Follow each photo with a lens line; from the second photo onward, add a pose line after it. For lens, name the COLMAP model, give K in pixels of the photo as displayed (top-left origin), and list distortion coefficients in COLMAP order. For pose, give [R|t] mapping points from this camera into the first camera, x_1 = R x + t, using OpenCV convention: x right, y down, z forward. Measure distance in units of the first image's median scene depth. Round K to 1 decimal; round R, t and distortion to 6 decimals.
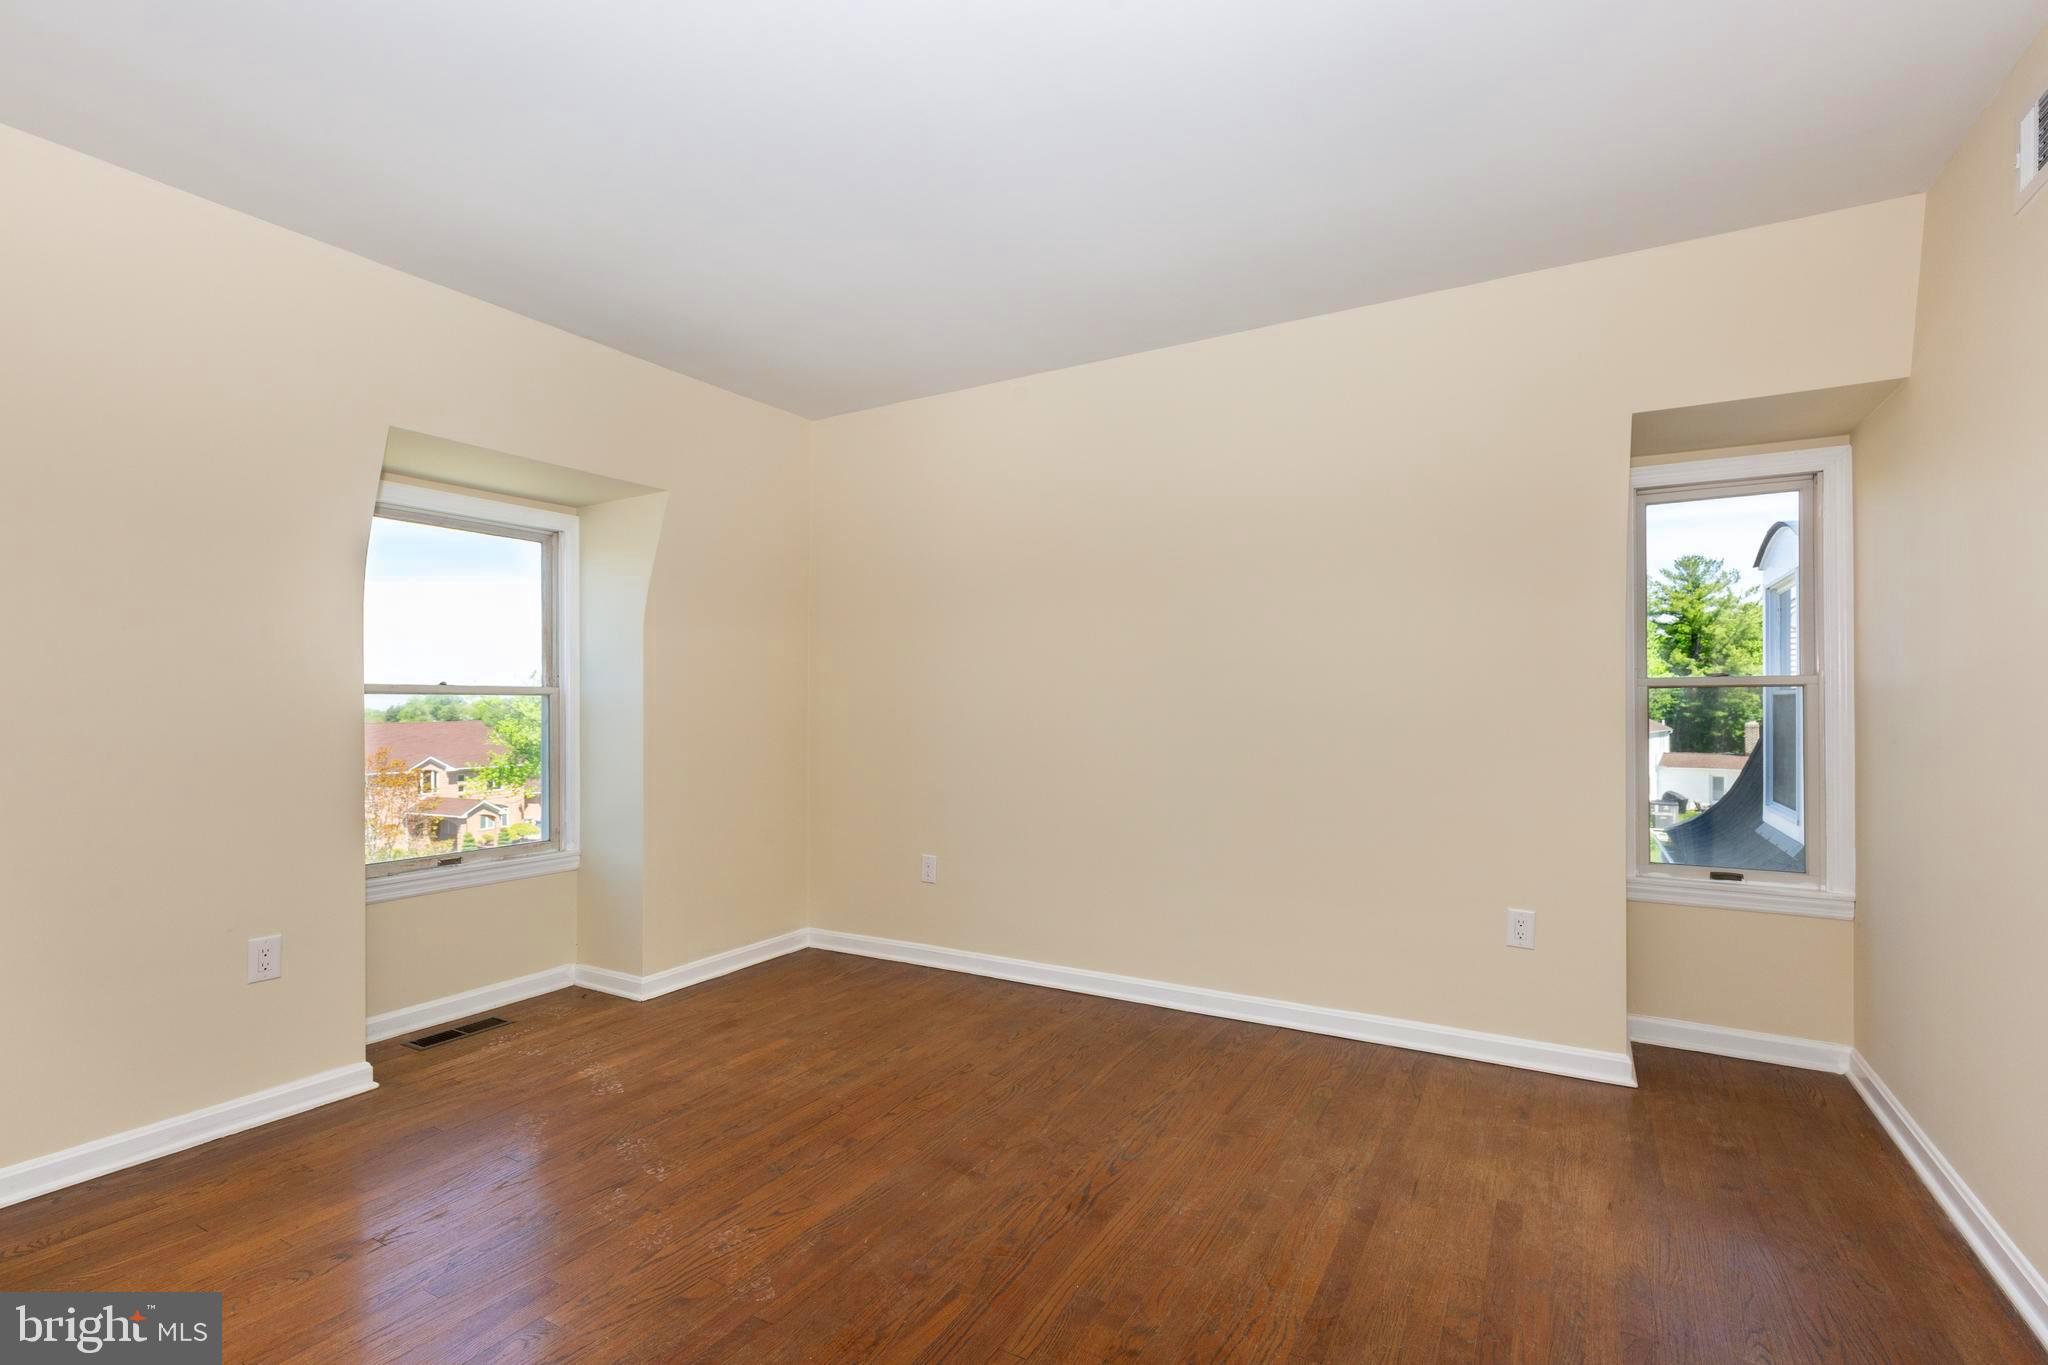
lens RADIAL K [[929.7, 0, 1022.8], [0, 929.7, 695.2], [0, 0, 1]] dist [0.000935, 0.000211]
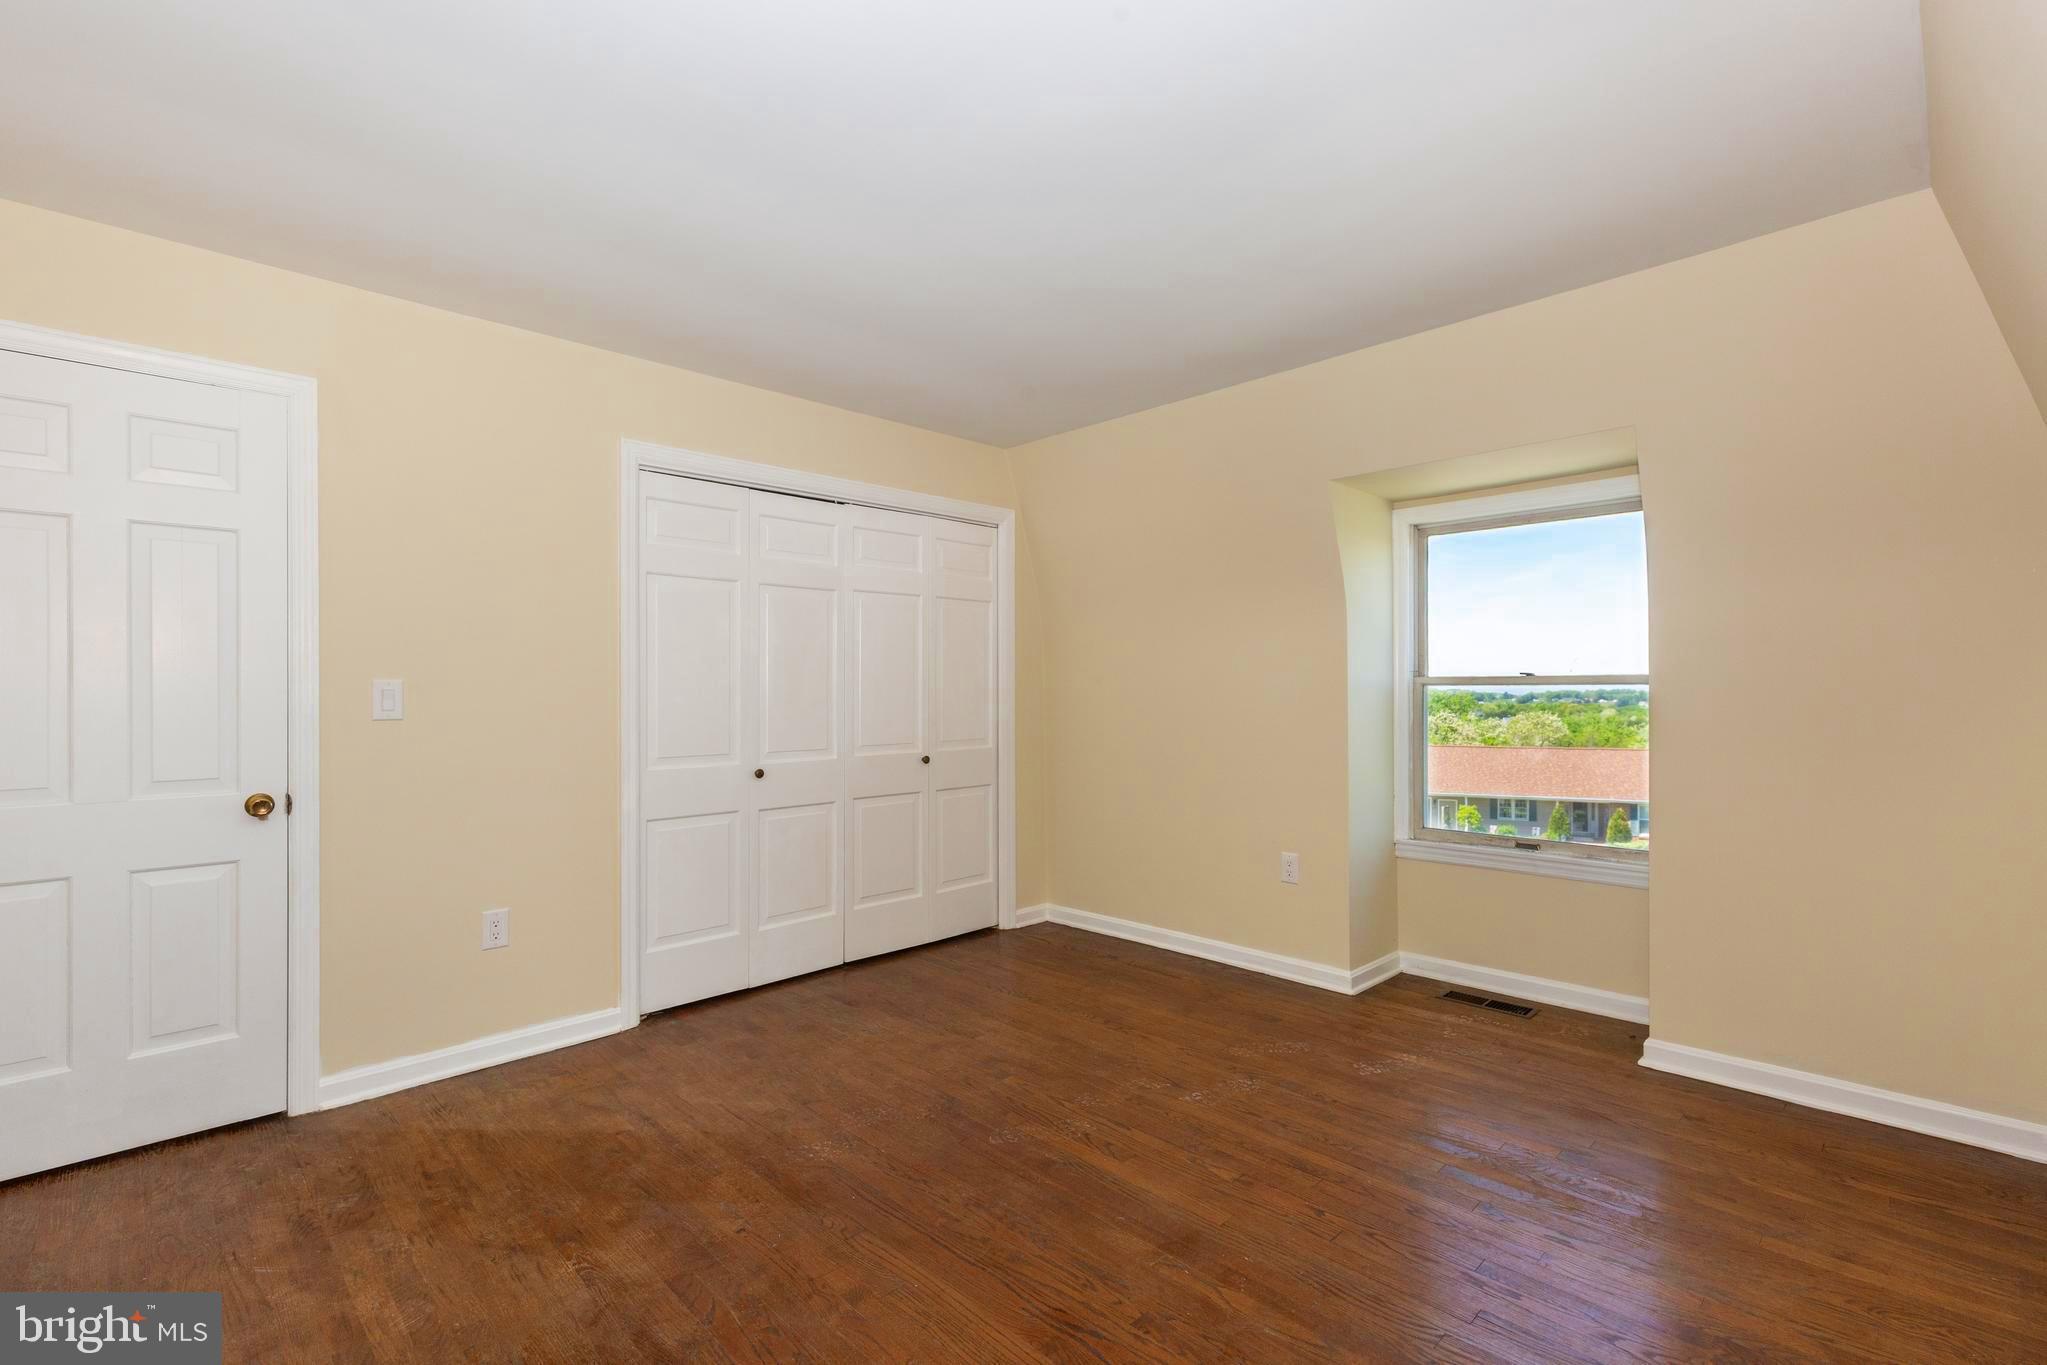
lens RADIAL K [[929.3, 0, 1022.3], [0, 929.3, 695.2], [0, 0, 1]] dist [0.000935, 0.000211]
pose [[-0.264526, 0.010866, -0.964317, 0.599805], [0.016563, 0.999840, 0.006723, -0.006054], [0.964236, -0.014194, -0.264664, 0.834608]]
